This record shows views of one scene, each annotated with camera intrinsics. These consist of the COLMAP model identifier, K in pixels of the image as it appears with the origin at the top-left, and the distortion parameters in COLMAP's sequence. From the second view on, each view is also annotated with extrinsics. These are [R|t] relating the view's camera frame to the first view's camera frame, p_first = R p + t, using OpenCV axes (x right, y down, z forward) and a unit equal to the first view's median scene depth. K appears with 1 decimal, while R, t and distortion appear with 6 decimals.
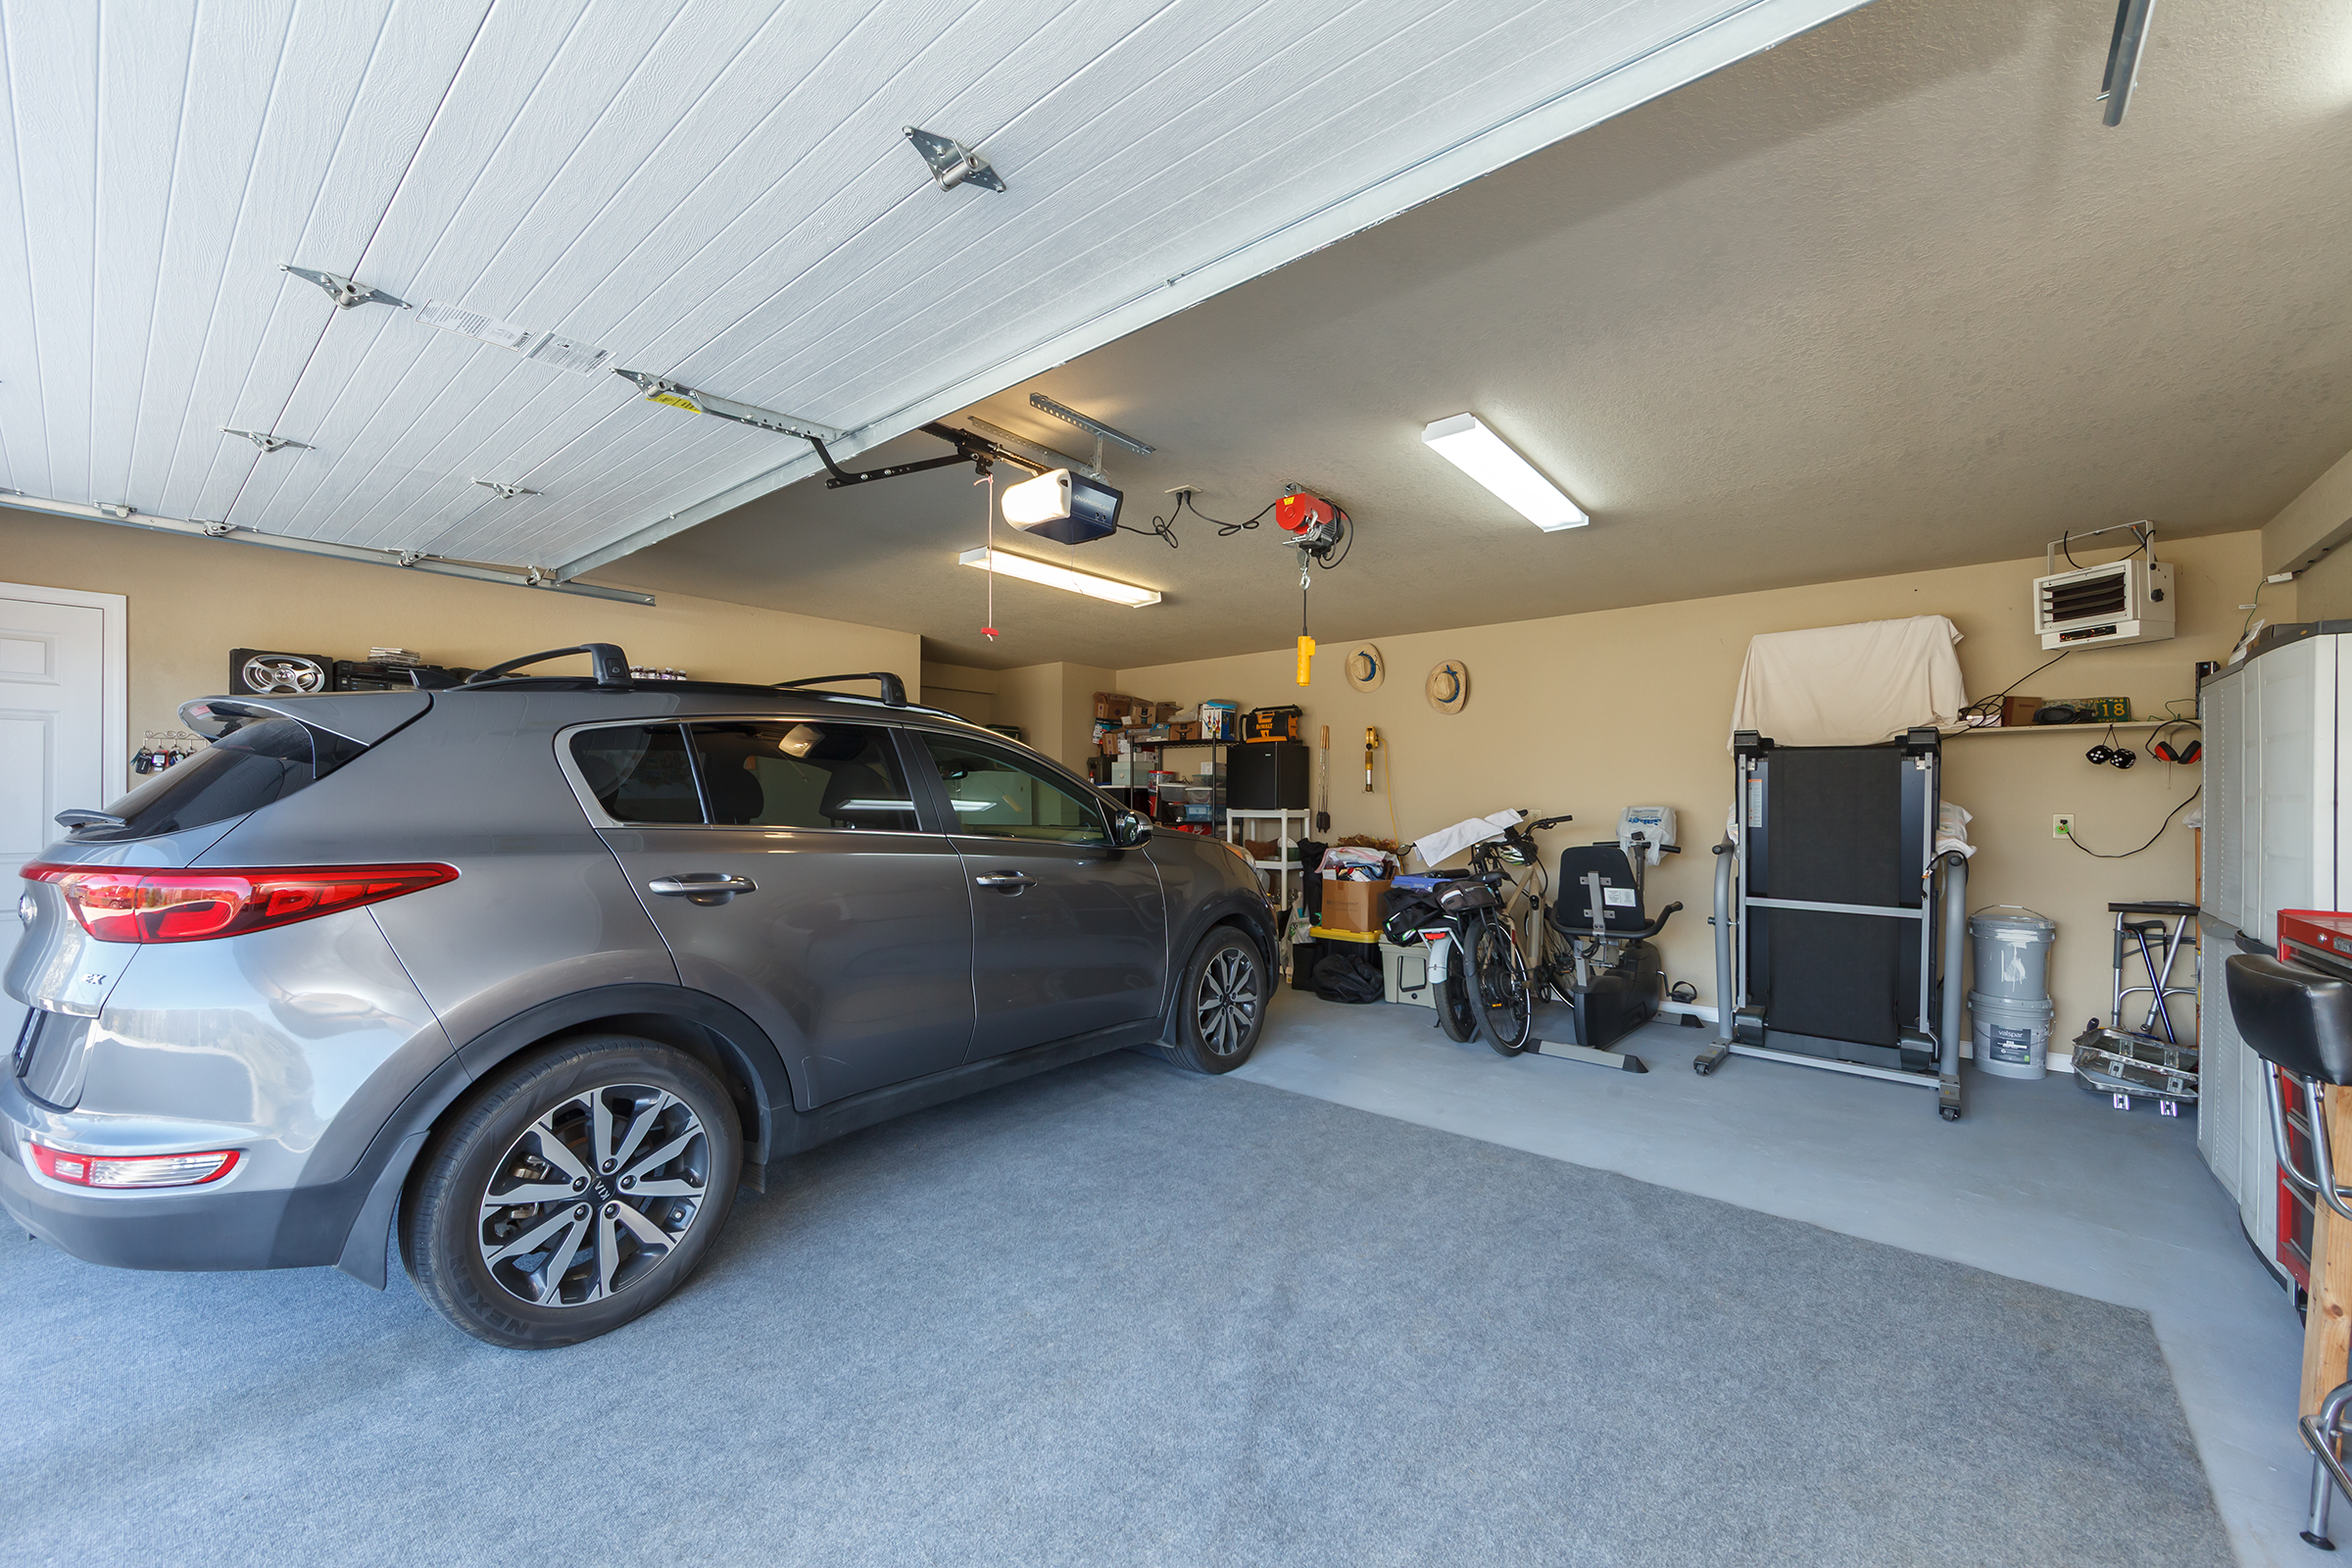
lens RADIAL K [[927.0, 0, 1183.4], [0, 927.0, 791.9], [0, 0, 1]] dist [-0.001832, -0.001546]
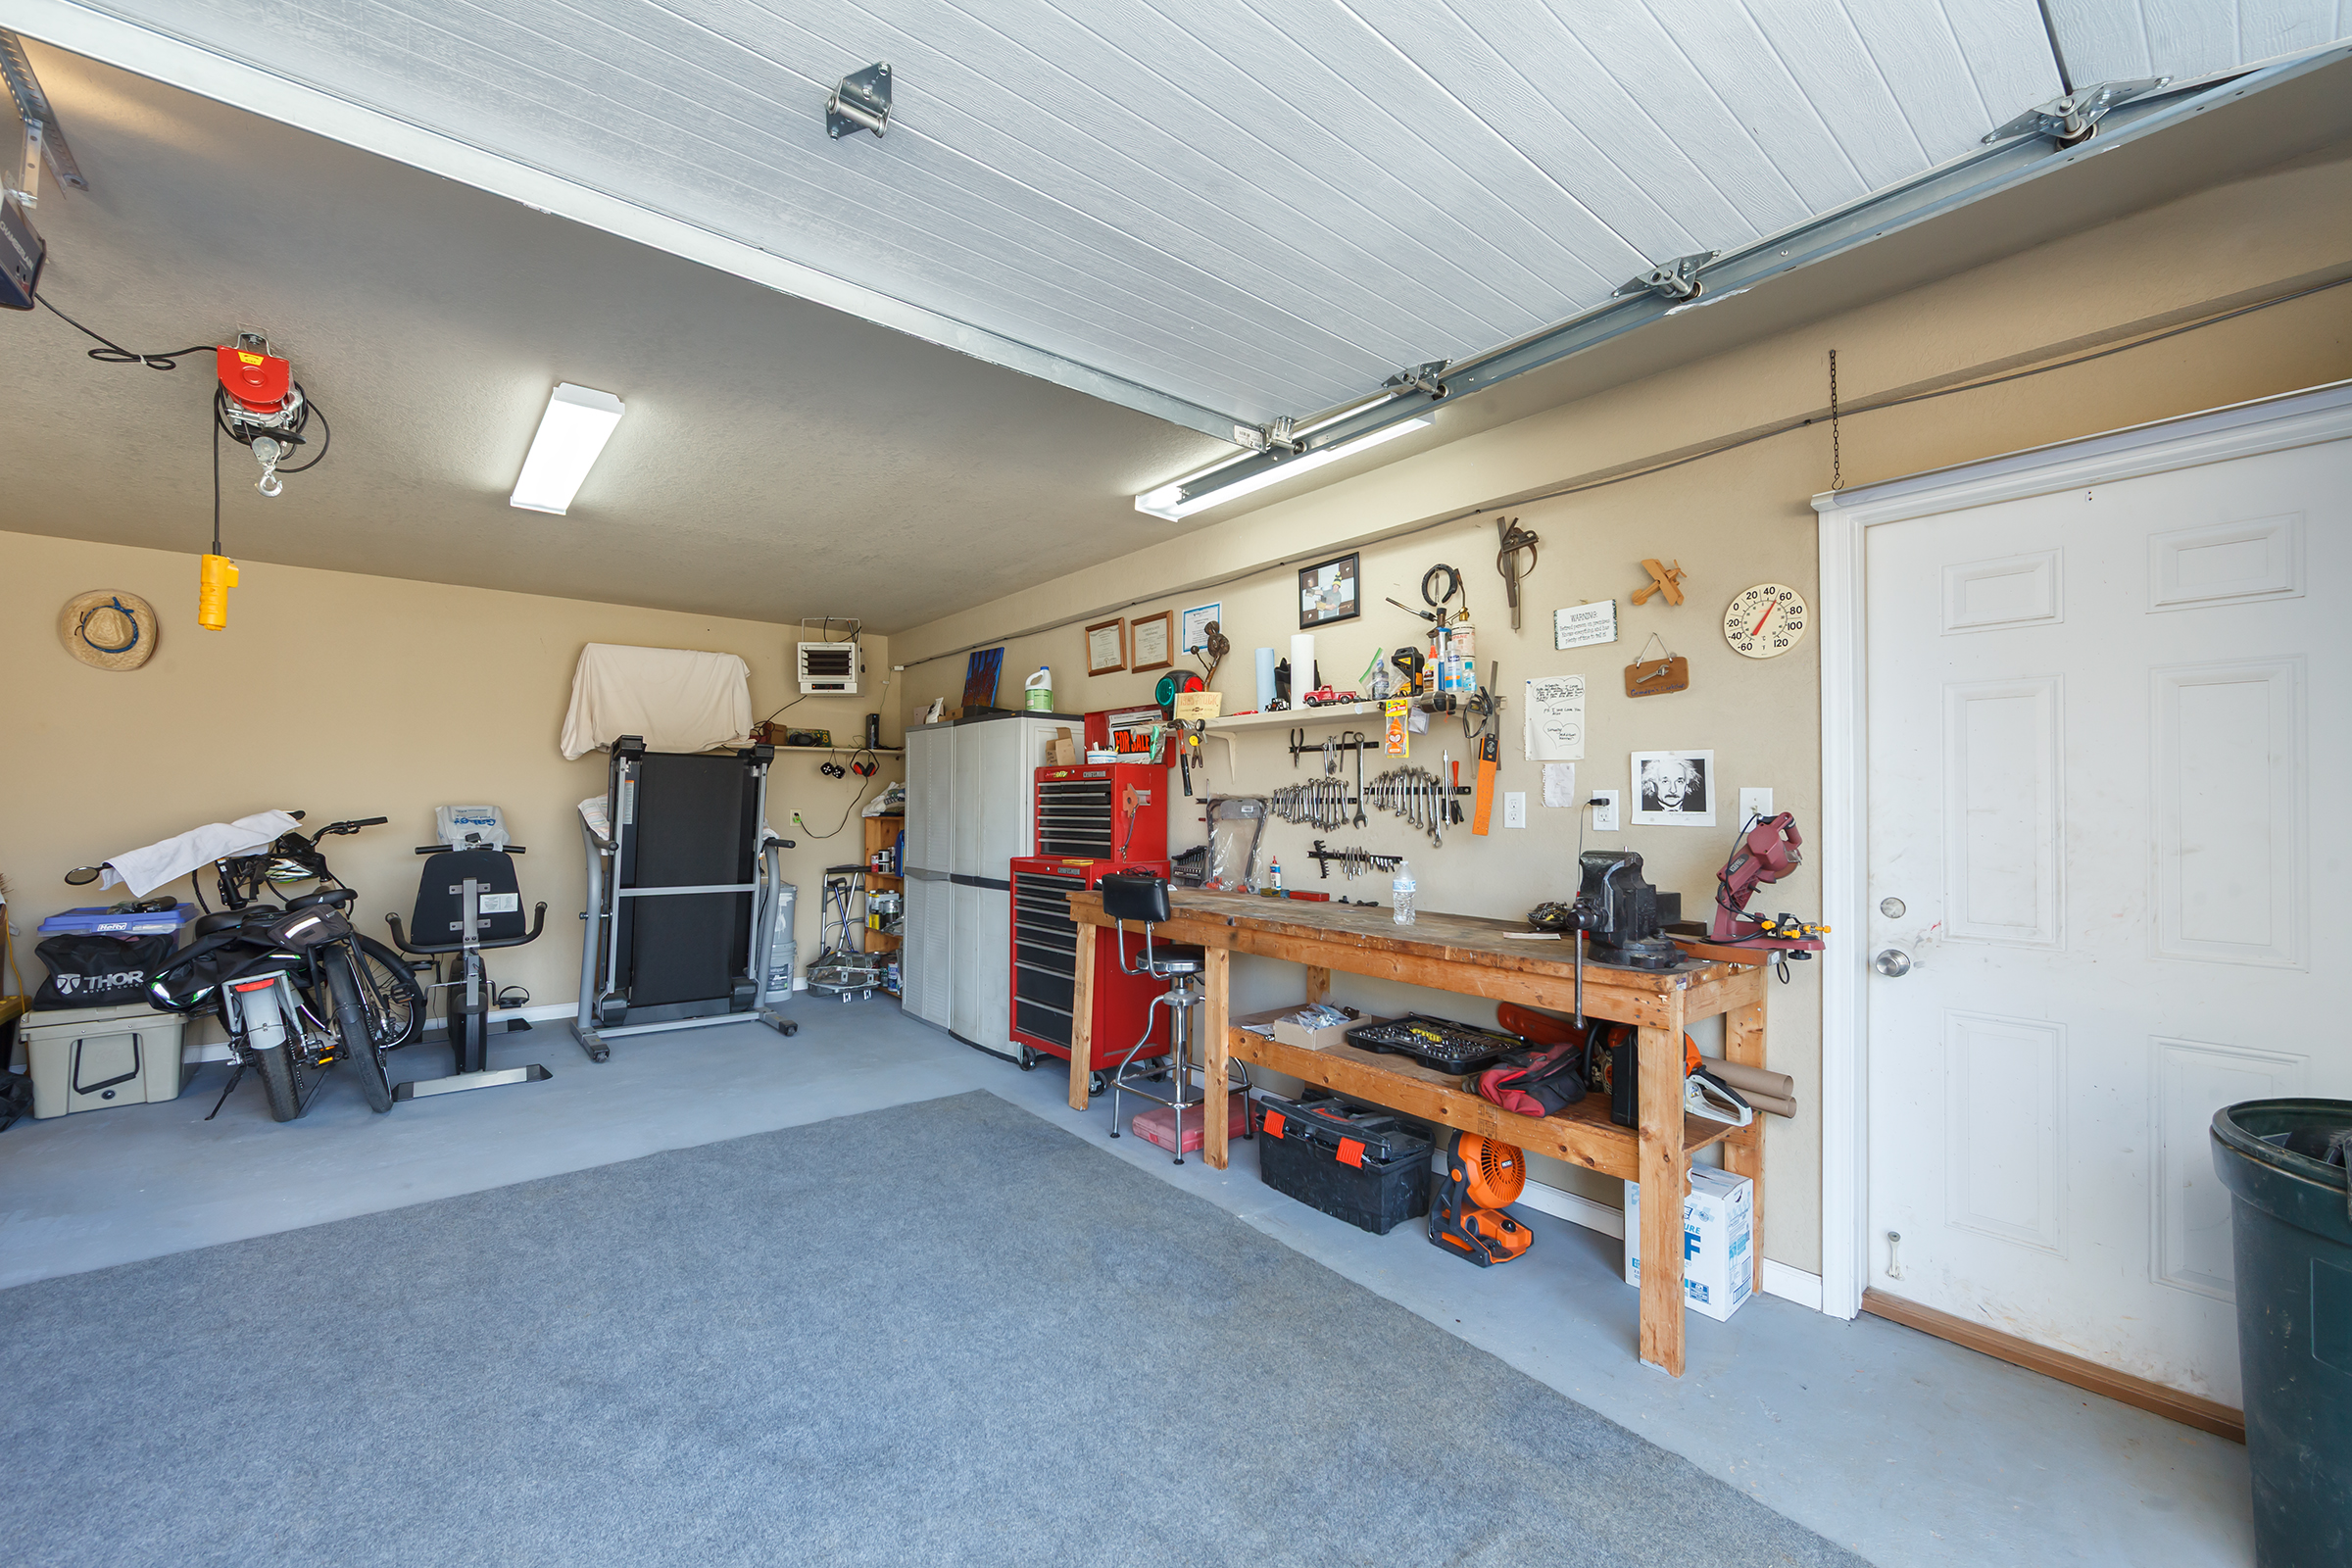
lens RADIAL K [[927.0, 0, 1186.6], [0, 927.0, 785.3], [0, 0, 1]] dist [-0.001832, -0.001546]
pose [[0.165757, 0.013776, 0.986070, -0.375190], [-0.011691, 0.999860, -0.012004, -0.002289], [-0.986097, -0.009539, 0.165895, 0.182957]]
